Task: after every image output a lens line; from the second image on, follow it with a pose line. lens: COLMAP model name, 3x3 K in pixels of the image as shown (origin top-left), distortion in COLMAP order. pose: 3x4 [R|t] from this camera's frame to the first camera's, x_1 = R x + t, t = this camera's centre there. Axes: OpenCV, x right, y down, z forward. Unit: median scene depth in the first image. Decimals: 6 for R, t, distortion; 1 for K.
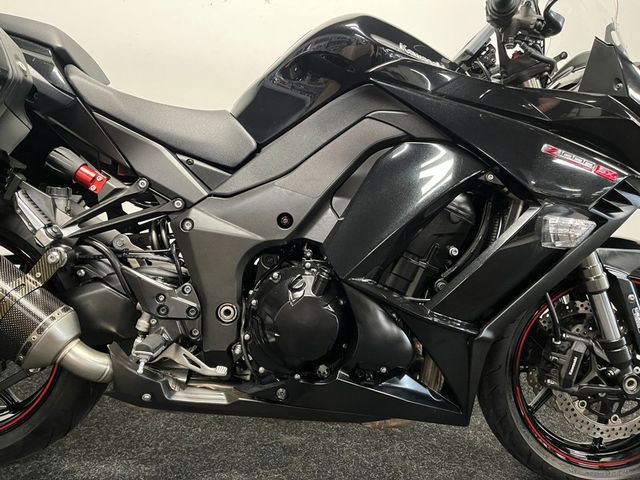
lens RADIAL K [[490.0, 0, 323.0], [0, 490.0, 234.4], [0, 0, 1]] dist [0.068258, -0.088524]
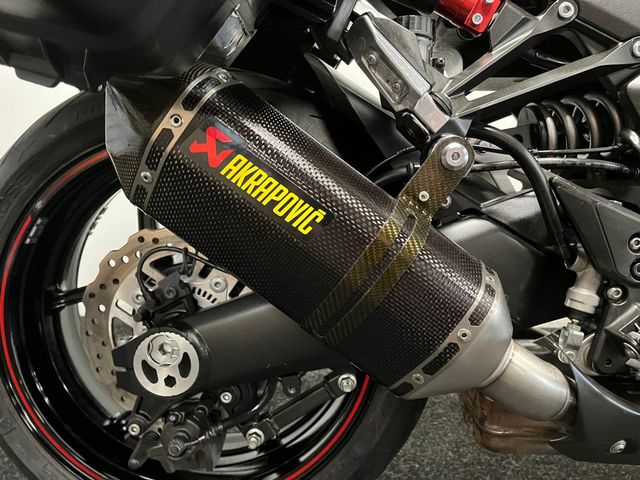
lens RADIAL K [[490.0, 0, 324.5], [0, 490.0, 241.4], [0, 0, 1]] dist [0.068258, -0.088524]
pose [[0.994863, -0.036290, -0.094503, -0.568580], [0.042576, 0.996952, 0.065378, 0.081860], [0.091842, -0.069066, 0.993376, 0.491443]]
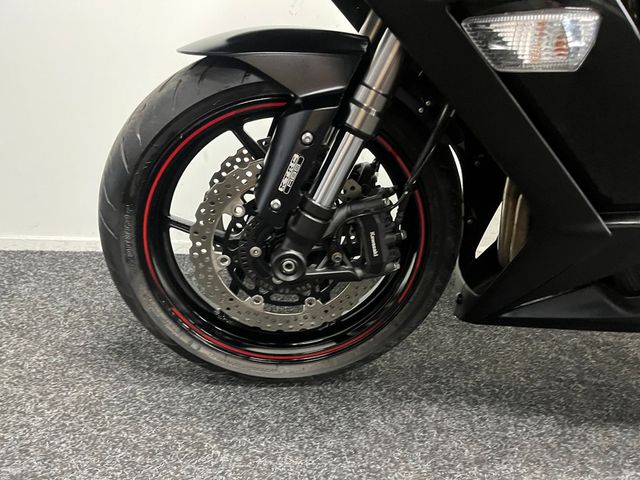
lens RADIAL K [[490.0, 0, 322.0], [0, 490.0, 239.4], [0, 0, 1]] dist [0.068258, -0.088524]
pose [[0.998312, -0.021229, -0.054061, -0.779474], [0.031355, 0.980504, 0.193982, 0.051970], [0.048889, -0.195350, 0.979514, 0.437835]]
